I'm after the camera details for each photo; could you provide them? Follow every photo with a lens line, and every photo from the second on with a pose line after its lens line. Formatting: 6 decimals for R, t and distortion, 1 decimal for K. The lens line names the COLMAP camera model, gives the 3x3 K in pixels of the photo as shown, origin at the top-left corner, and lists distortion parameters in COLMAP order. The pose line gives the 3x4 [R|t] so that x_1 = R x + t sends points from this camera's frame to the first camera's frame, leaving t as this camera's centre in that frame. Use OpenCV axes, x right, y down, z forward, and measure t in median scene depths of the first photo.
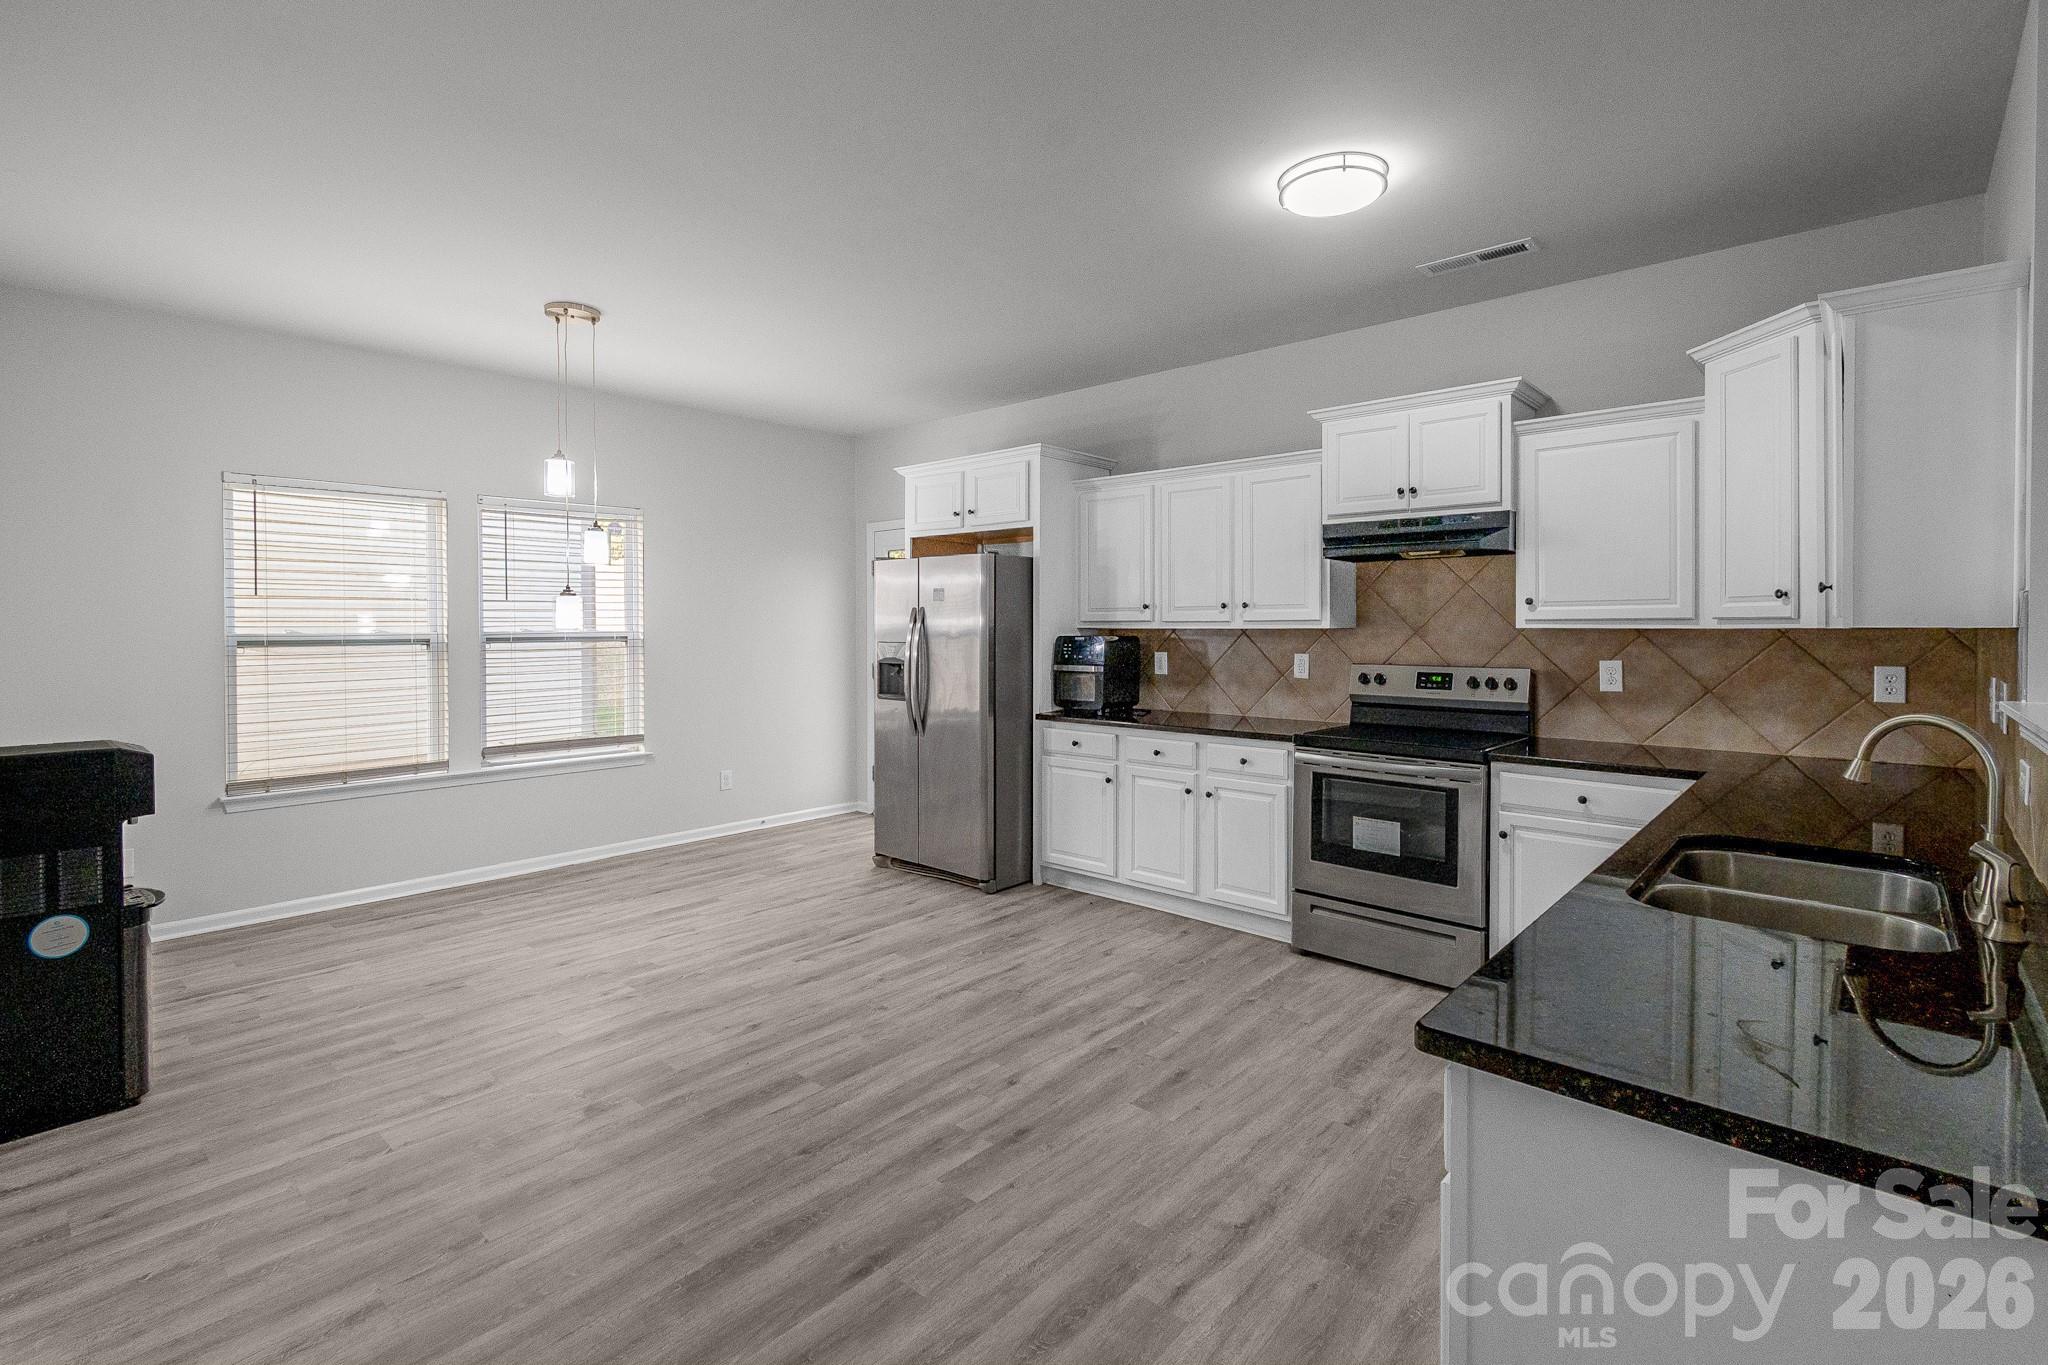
lens RADIAL K [[941.9, 0, 1041.8], [0, 941.9, 642.5], [0, 0, 1]] dist [0.002851, -0.001247]
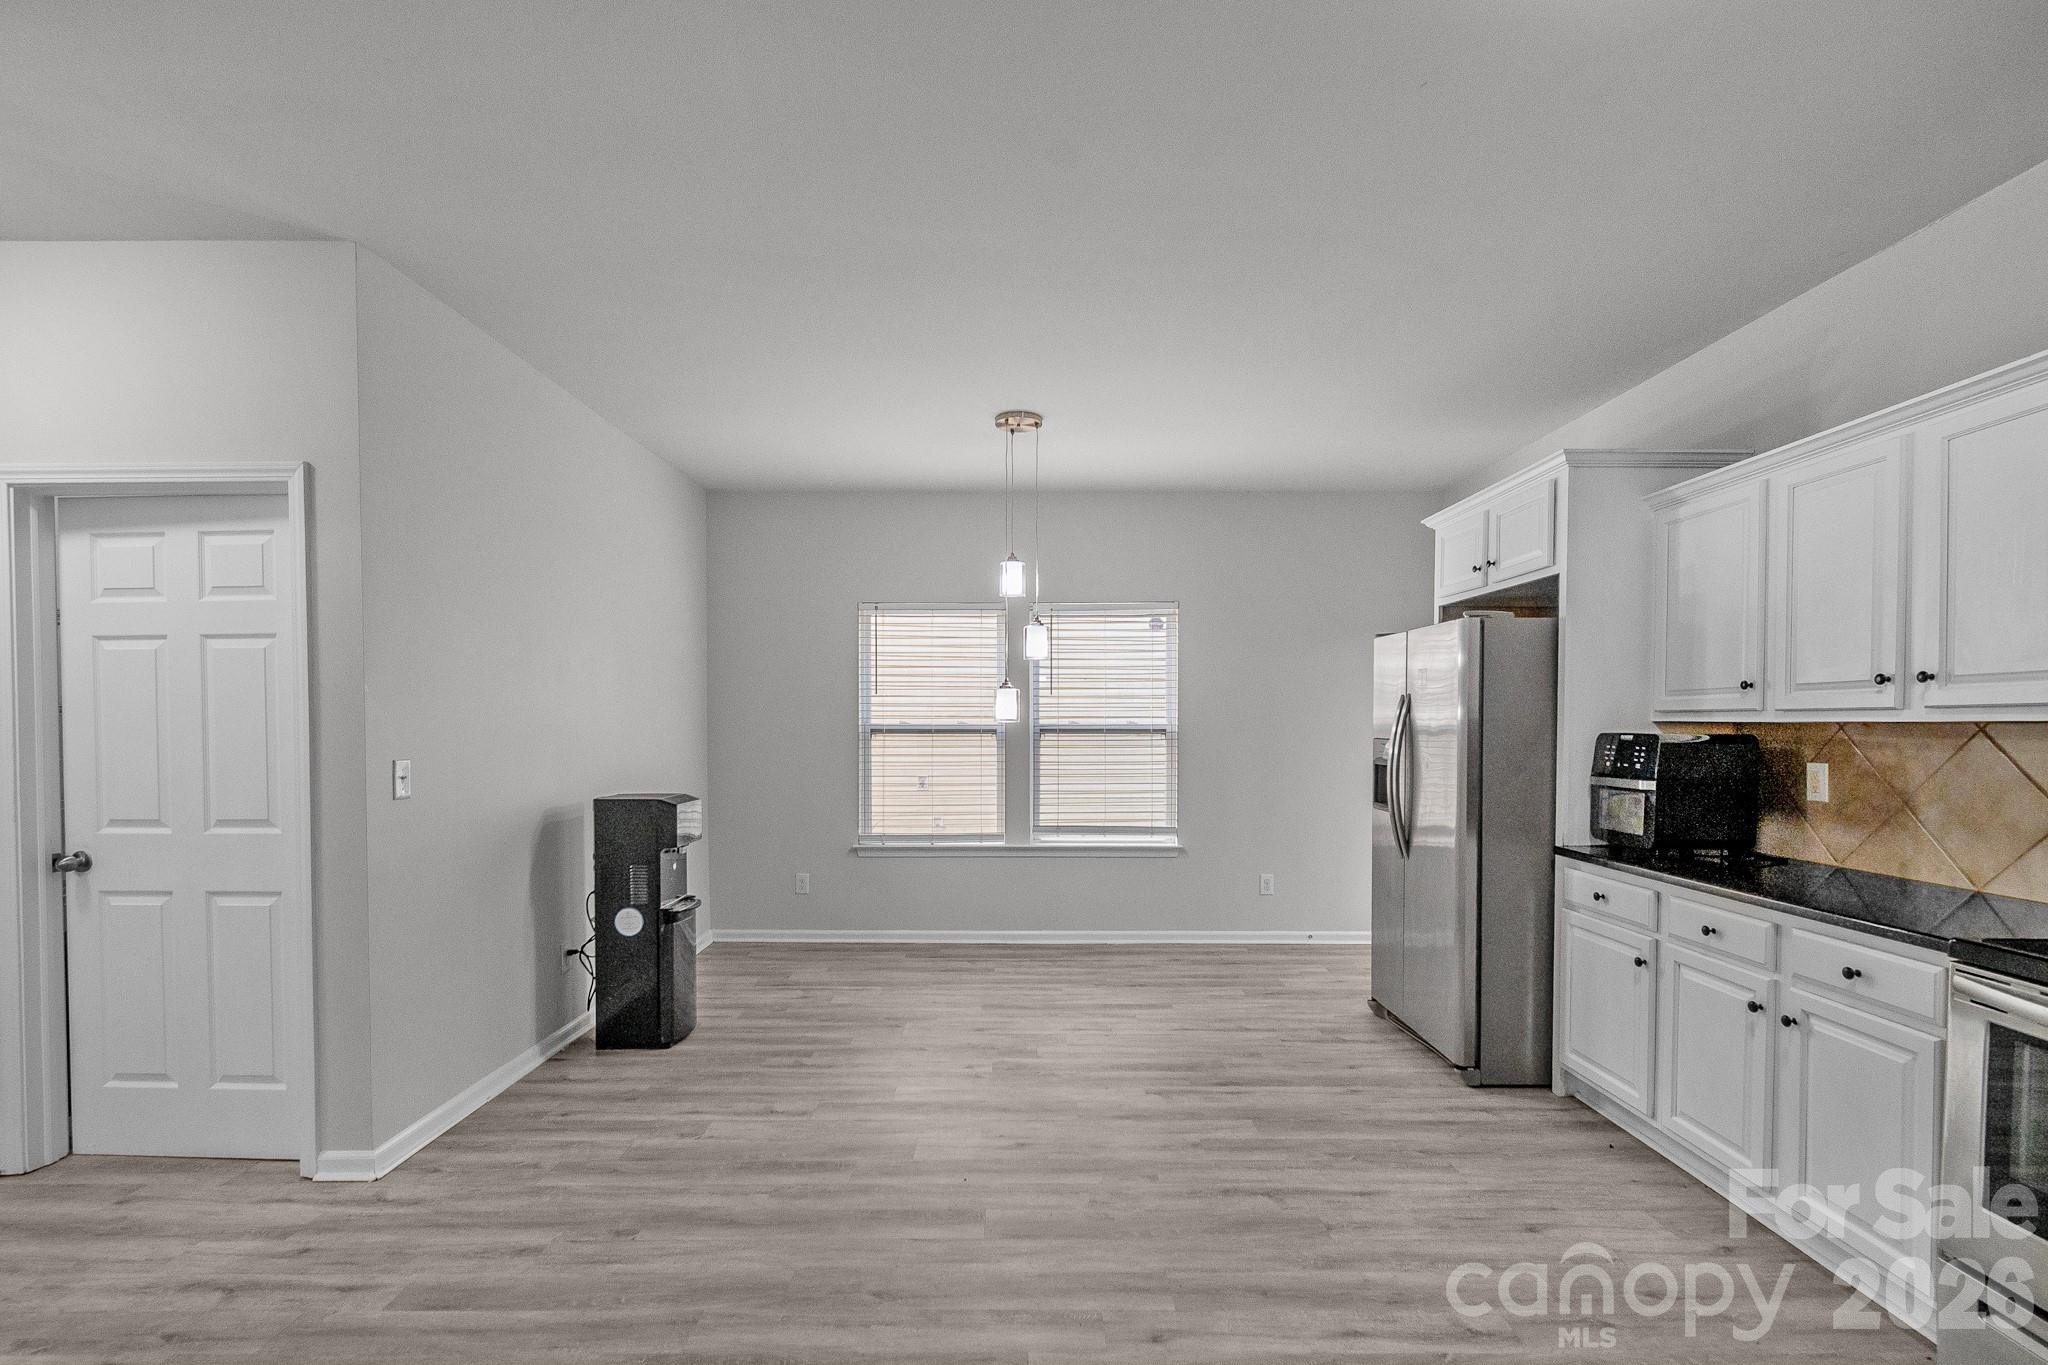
lens RADIAL K [[937.5, 0, 1016.2], [0, 937.5, 743.6], [0, 0, 1]] dist [0.005299, -0.000112]
pose [[0.656062, 0.020157, -0.754437, 0.294789], [-0.017262, 0.999783, 0.011701, -0.000121], [0.754509, 0.005347, 0.656268, 0.296563]]
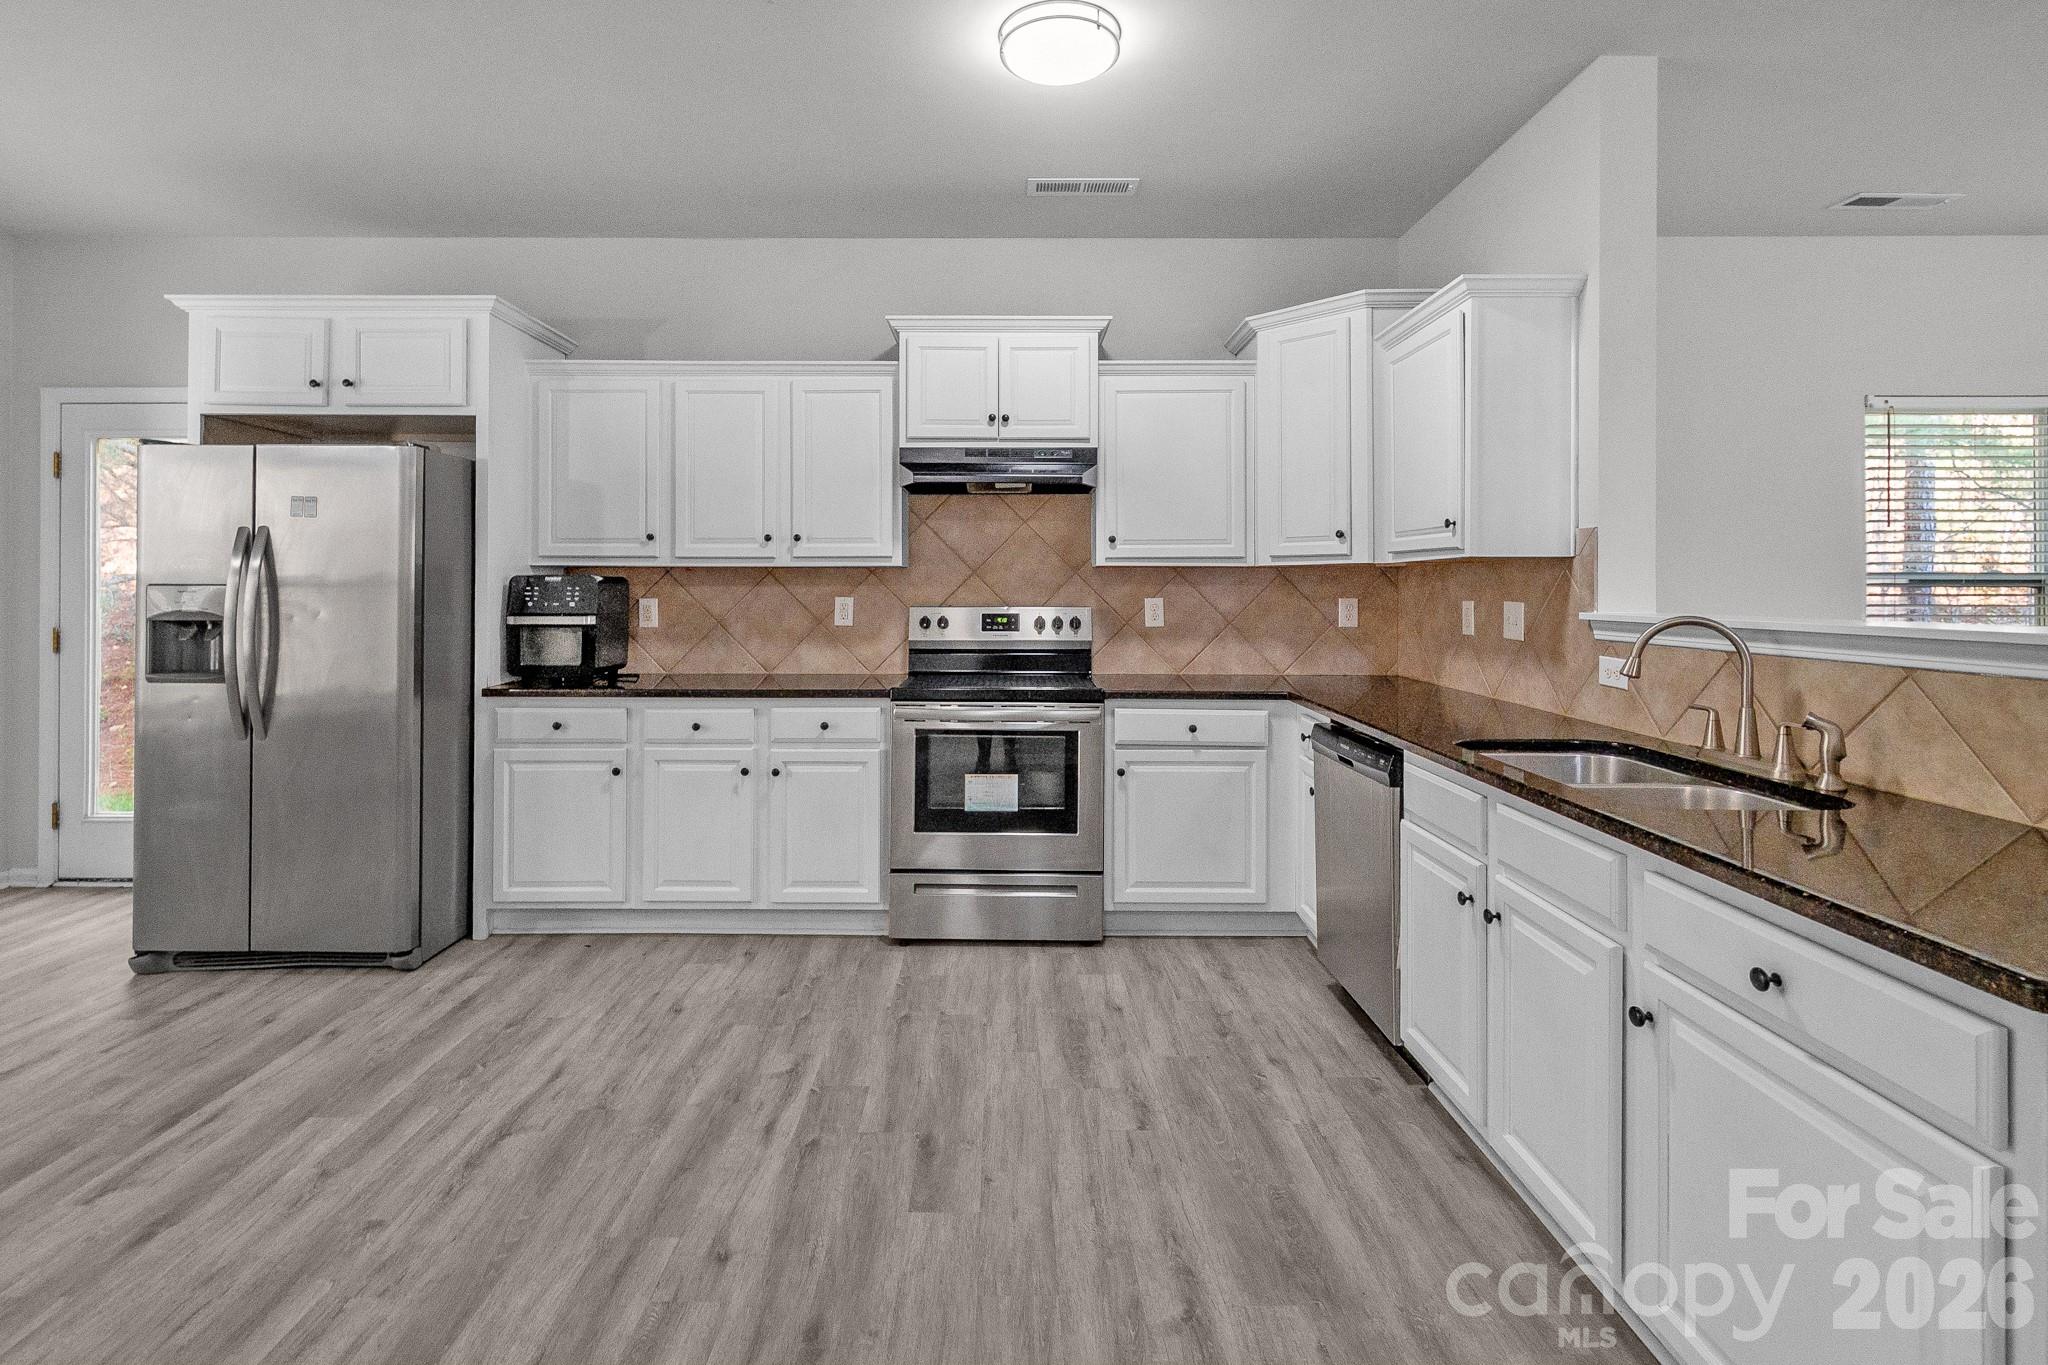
lens RADIAL K [[961.2, 0, 1016.0], [0, 961.2, 588.7], [0, 0, 1]] dist [0.000691, -0.000619]
pose [[0.746686, 0.001349, 0.665175, -0.212720], [0.009622, 0.999871, -0.012828, 0.018615], [-0.665107, 0.015978, 0.746577, 0.256748]]
